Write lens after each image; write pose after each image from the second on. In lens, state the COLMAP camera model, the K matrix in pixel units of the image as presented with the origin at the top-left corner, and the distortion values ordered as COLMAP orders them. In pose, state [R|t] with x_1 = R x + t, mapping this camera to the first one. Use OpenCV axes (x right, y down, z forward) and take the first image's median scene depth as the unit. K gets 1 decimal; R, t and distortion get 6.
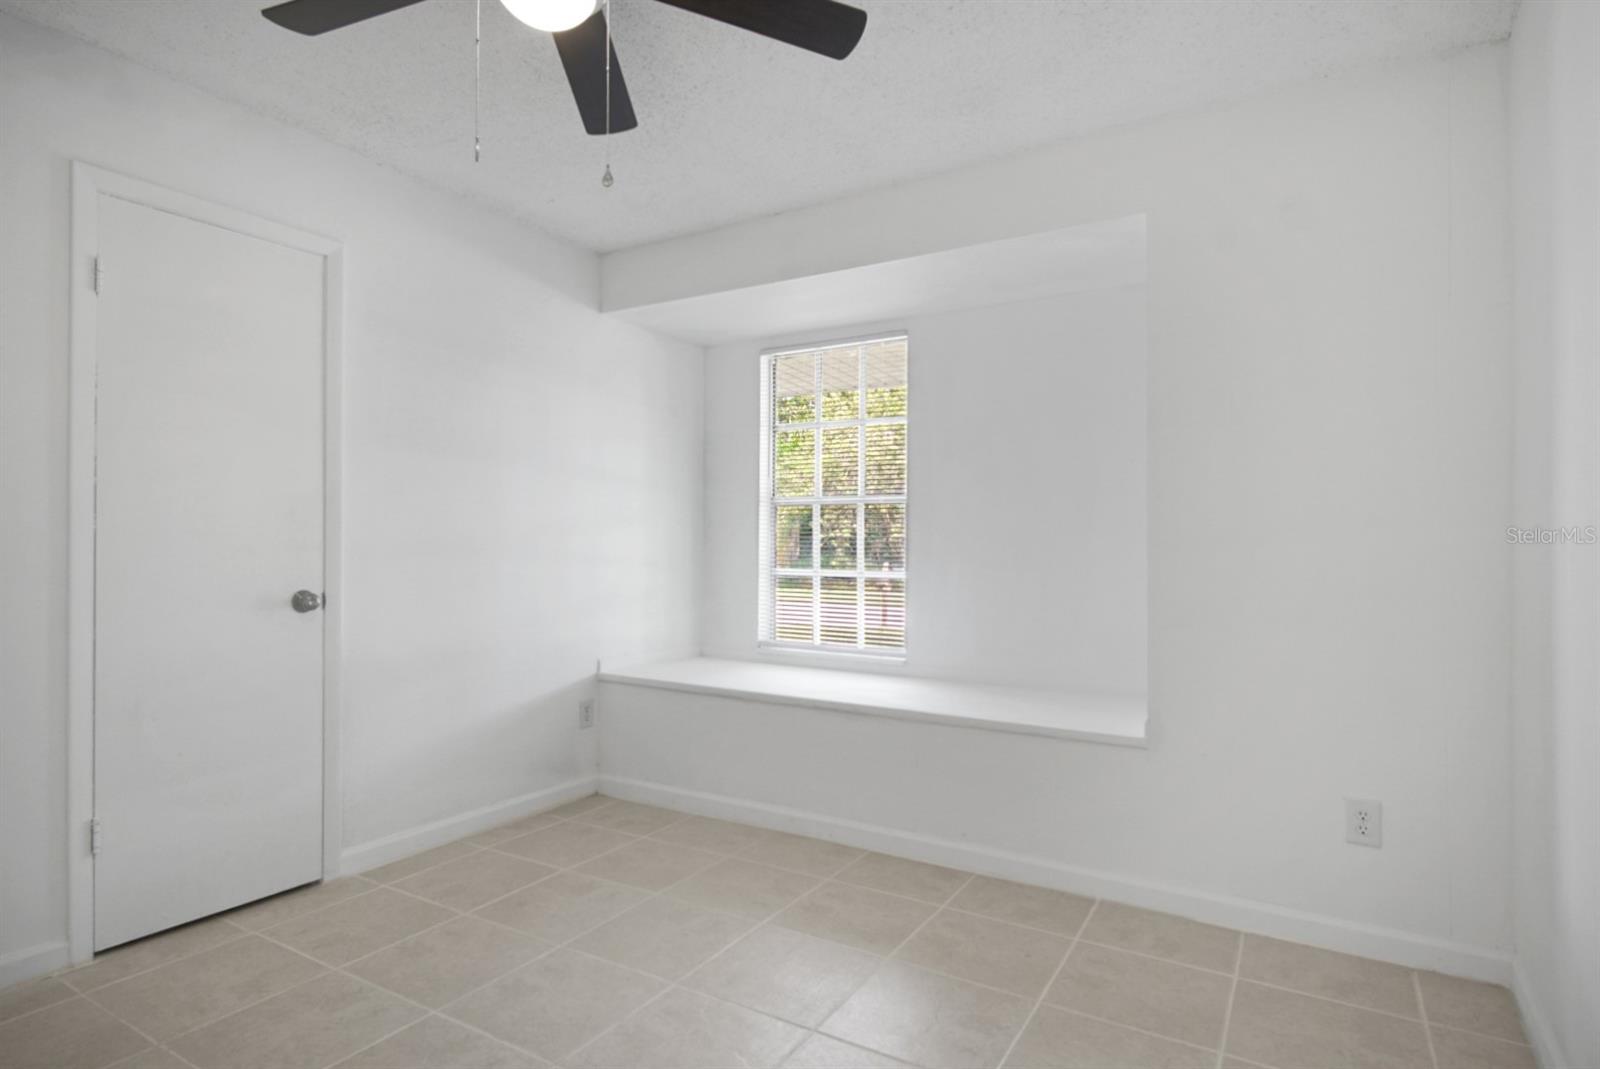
lens RADIAL K [[866.6, 0, 800.0], [0, 866.6, 534.5], [0, 0, 1]] dist [-0.000928, 0.000479]
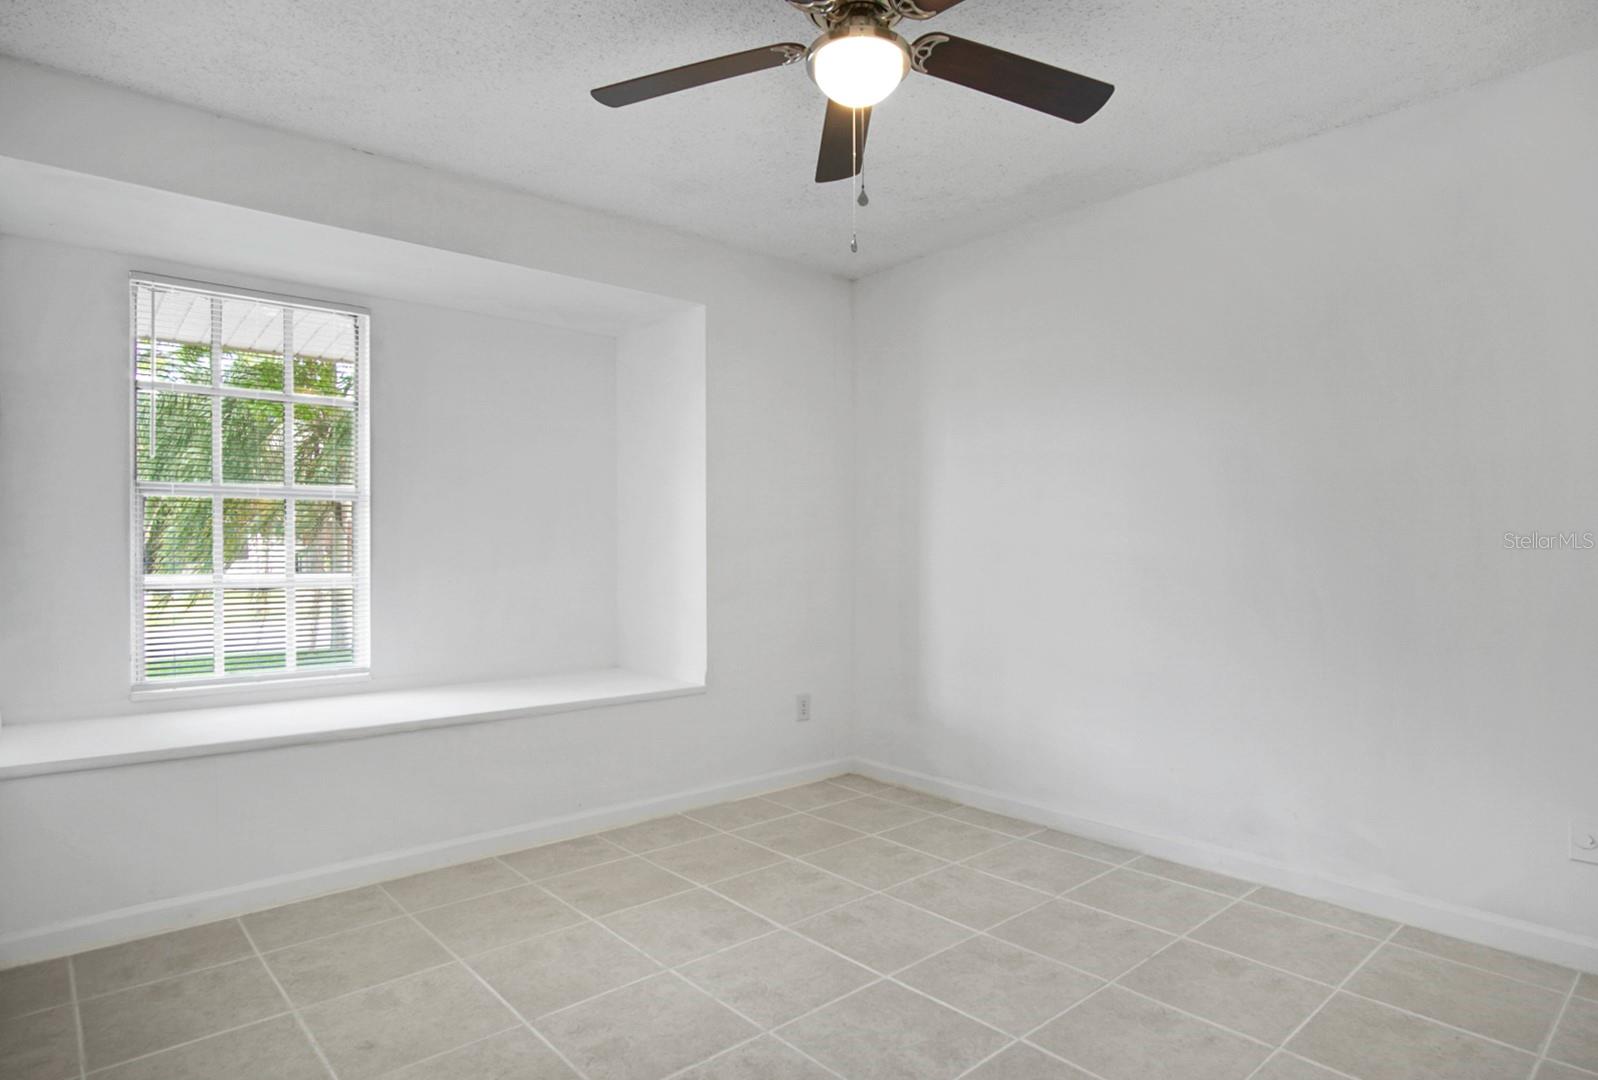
lens RADIAL K [[881.4, 0, 799.0], [0, 881.4, 540.0], [0, 0, 1]] dist [-0.038038, 0.000275]
pose [[0.283830, 0.002662, 0.958871, -0.767320], [-0.009976, 0.999950, 0.000177, 0.000347], [-0.958823, -0.009616, 0.283842, 0.385300]]
